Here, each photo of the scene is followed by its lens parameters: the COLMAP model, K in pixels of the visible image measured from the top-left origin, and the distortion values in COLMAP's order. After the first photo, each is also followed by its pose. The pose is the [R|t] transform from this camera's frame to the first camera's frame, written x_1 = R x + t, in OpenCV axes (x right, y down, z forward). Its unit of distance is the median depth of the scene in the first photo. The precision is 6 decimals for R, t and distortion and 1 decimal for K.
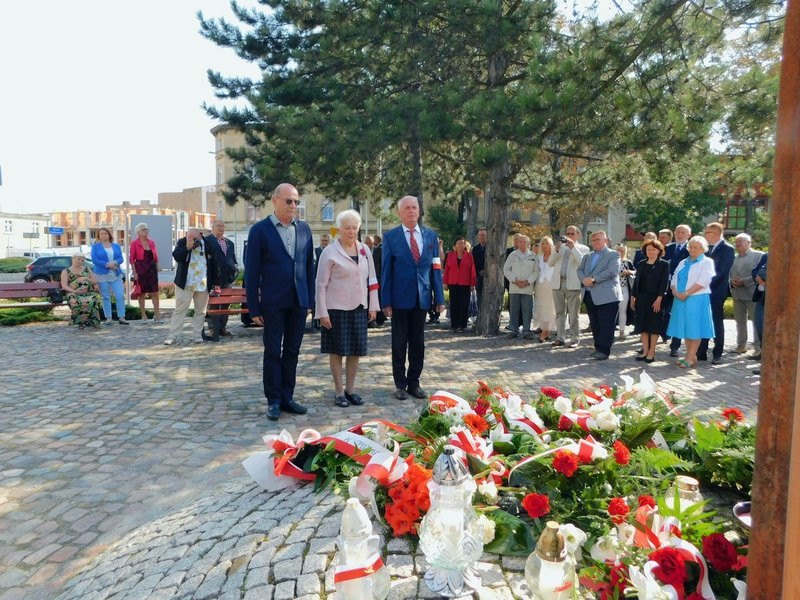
lens RADIAL K [[533.6, 0, 402.2], [0, 533.6, 299.1], [0, 0, 1]] dist [-0.064512, 0.057904]
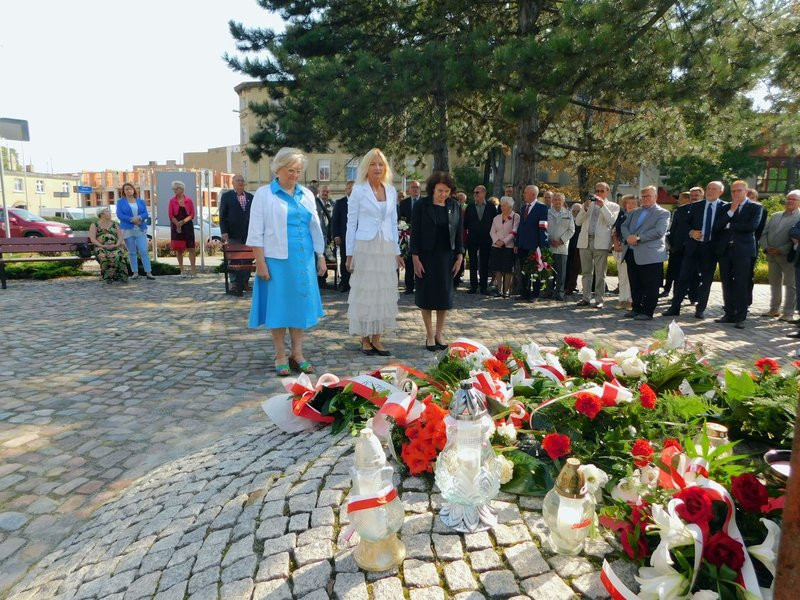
lens RADIAL K [[533.9, 0, 402.3], [0, 533.9, 299.4], [0, 0, 1]] dist [-0.064976, 0.057871]
pose [[0.998930, 0.014065, -0.044063, 0.006286], [-0.010934, 0.997452, 0.070503, 0.036023], [0.044942, -0.069945, 0.996538, 0.023277]]
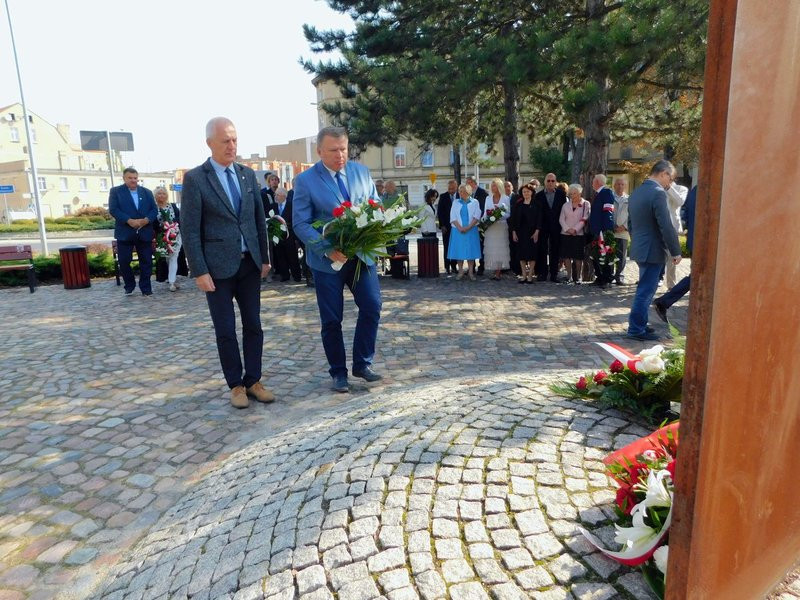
lens RADIAL K [[533.9, 0, 402.3], [0, 533.9, 299.4], [0, 0, 1]] dist [-0.064976, 0.057871]
pose [[0.981544, 0.001606, -0.191231, 0.075472], [0.017965, 0.994768, 0.100569, -0.013567], [0.190392, -0.102148, 0.976379, -0.106364]]
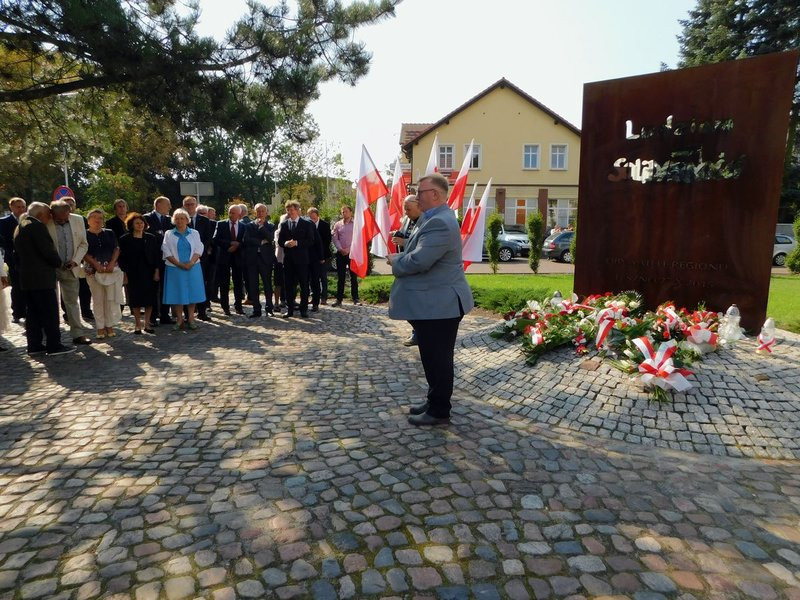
lens RADIAL K [[533.9, 0, 402.3], [0, 533.9, 299.4], [0, 0, 1]] dist [-0.064976, 0.057871]
pose [[-0.085507, -0.167977, 0.982075, -1.709977], [0.083803, 0.980980, 0.175086, -0.267074], [-0.992807, 0.097272, -0.069803, 1.939150]]
